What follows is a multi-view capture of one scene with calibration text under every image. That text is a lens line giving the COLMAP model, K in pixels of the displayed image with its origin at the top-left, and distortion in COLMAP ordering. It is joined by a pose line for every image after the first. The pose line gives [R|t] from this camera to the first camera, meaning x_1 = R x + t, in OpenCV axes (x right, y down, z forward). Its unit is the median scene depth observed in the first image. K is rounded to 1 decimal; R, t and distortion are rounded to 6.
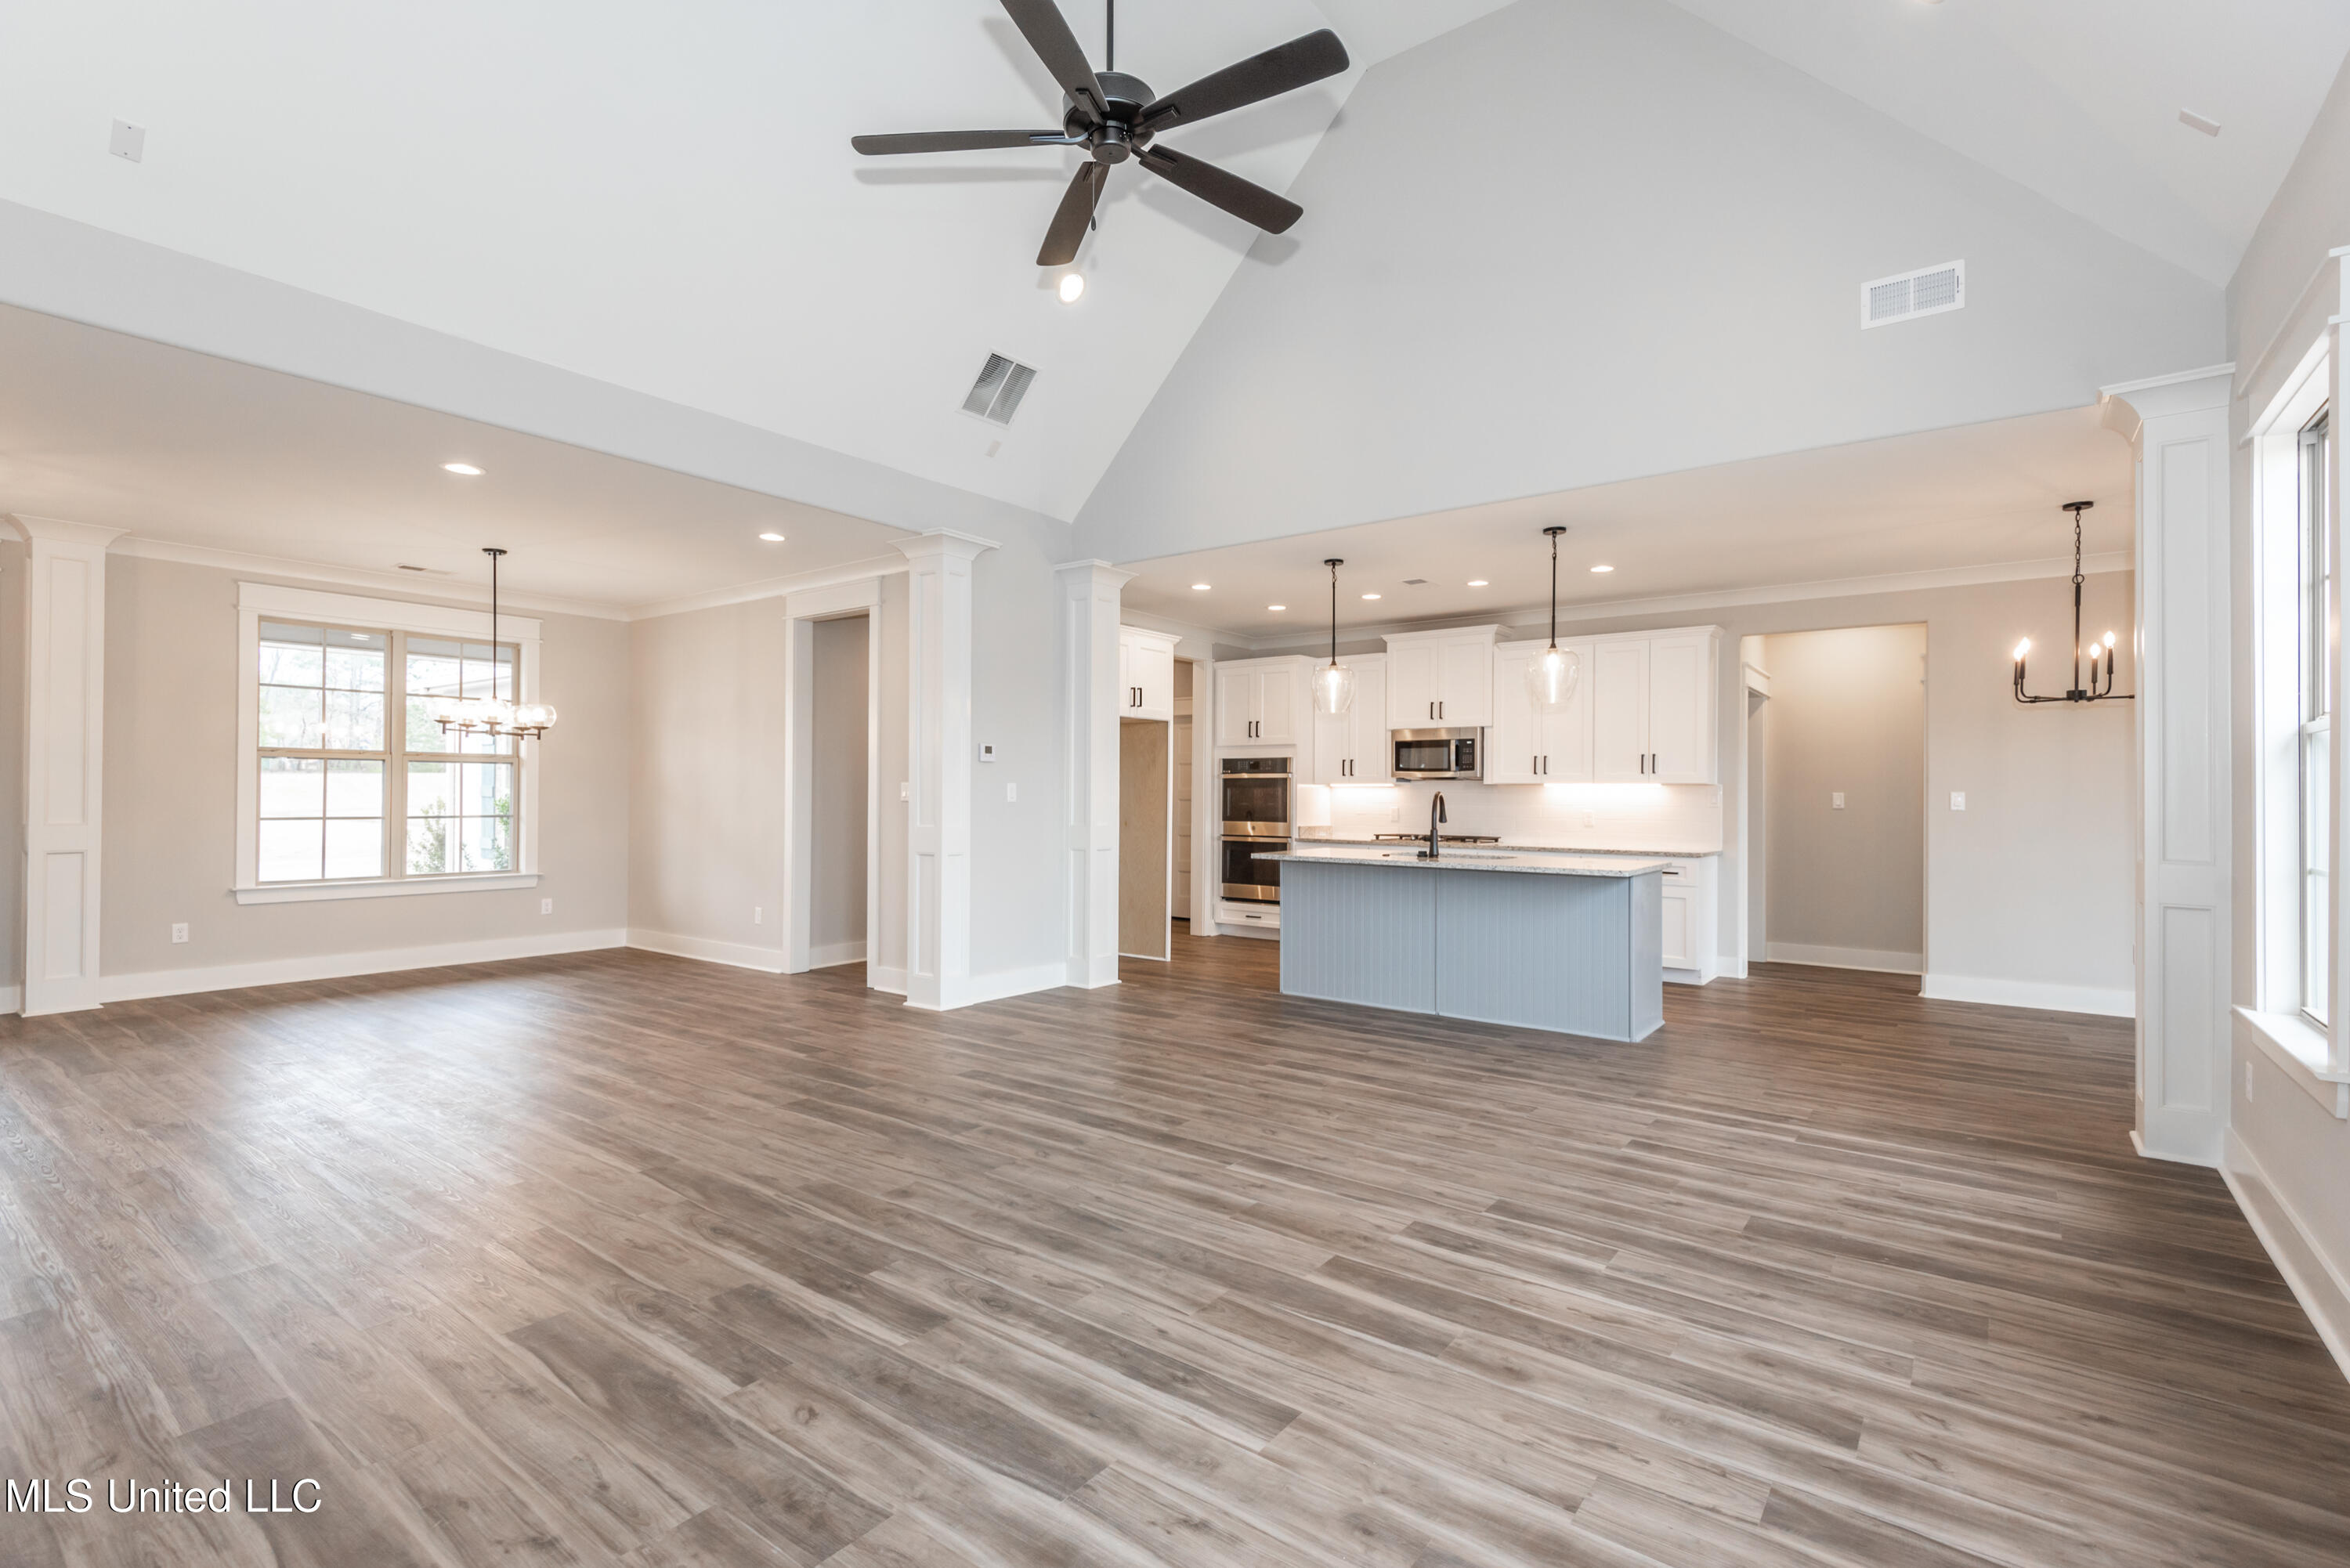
lens RADIAL K [[1073.5, 0, 1173.9], [0, 1073.5, 783.5], [0, 0, 1]] dist [0.003195, -0.002044]
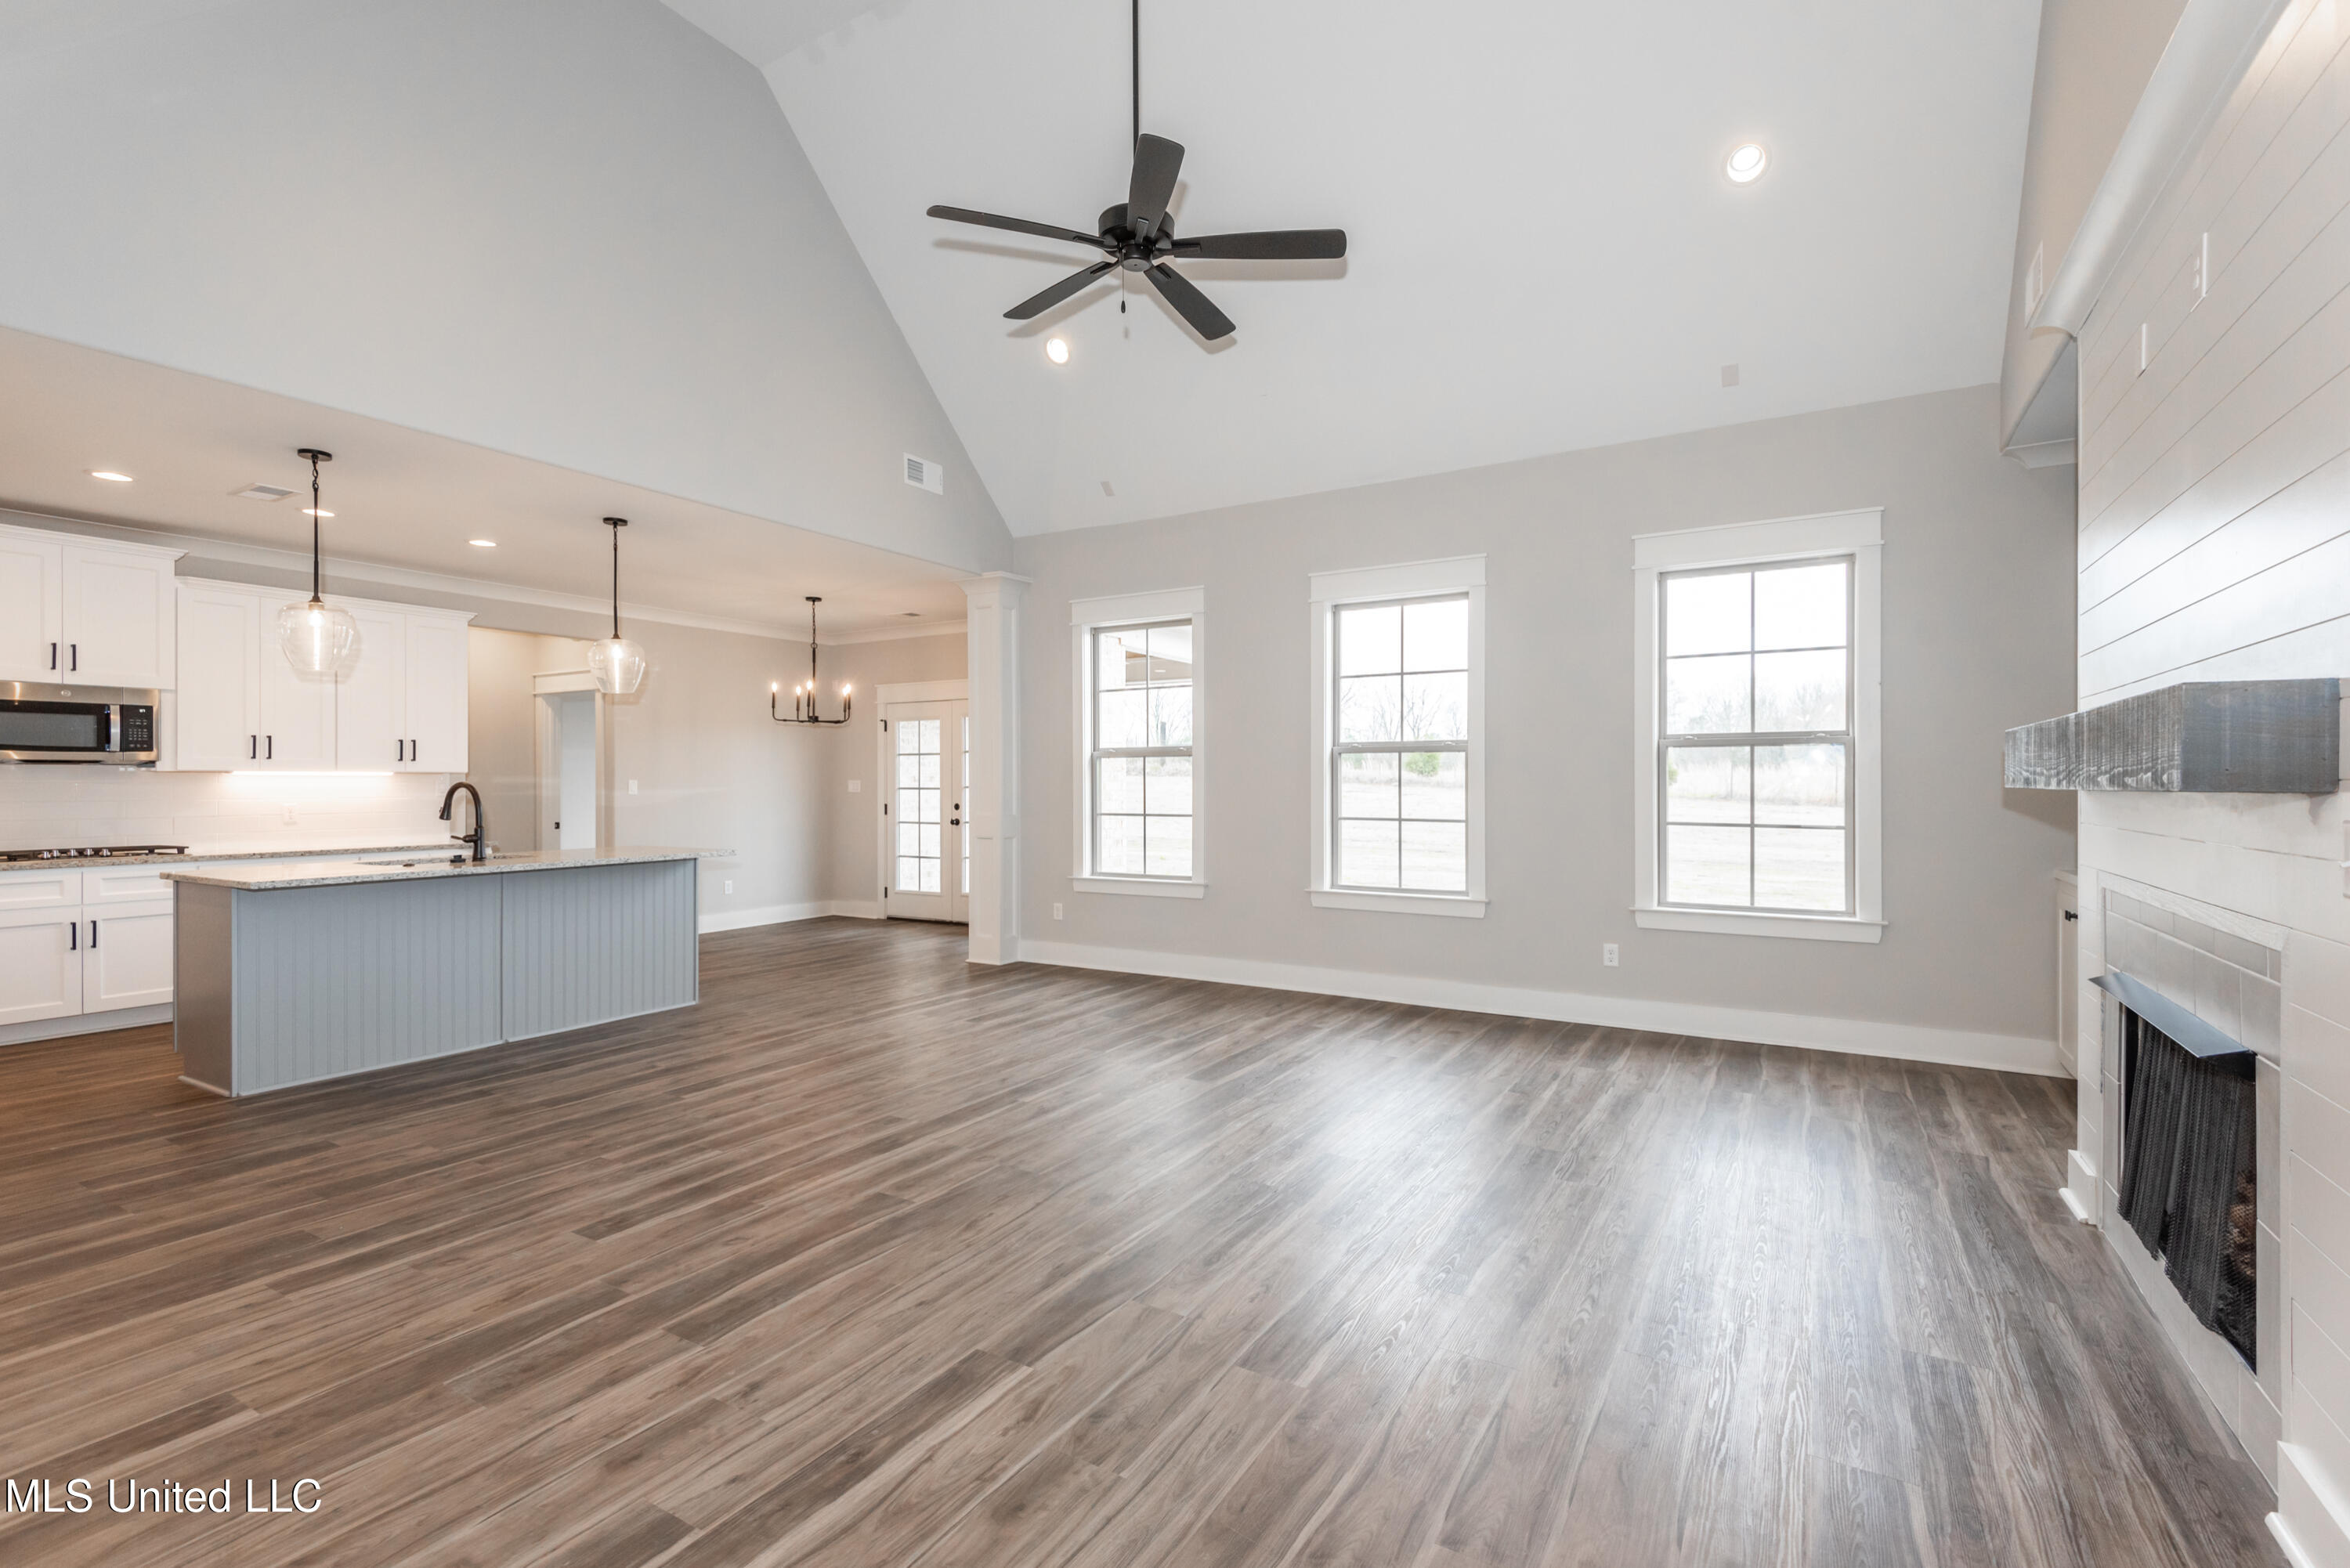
lens RADIAL K [[1073.5, 0, 1174.3], [0, 1073.5, 783.2], [0, 0, 1]] dist [0.003195, -0.002044]
pose [[-0.118867, -0.006071, 0.992892, -0.883754], [-0.011722, 0.999920, 0.004710, -0.003964], [-0.992841, -0.011079, -0.118929, 0.751435]]
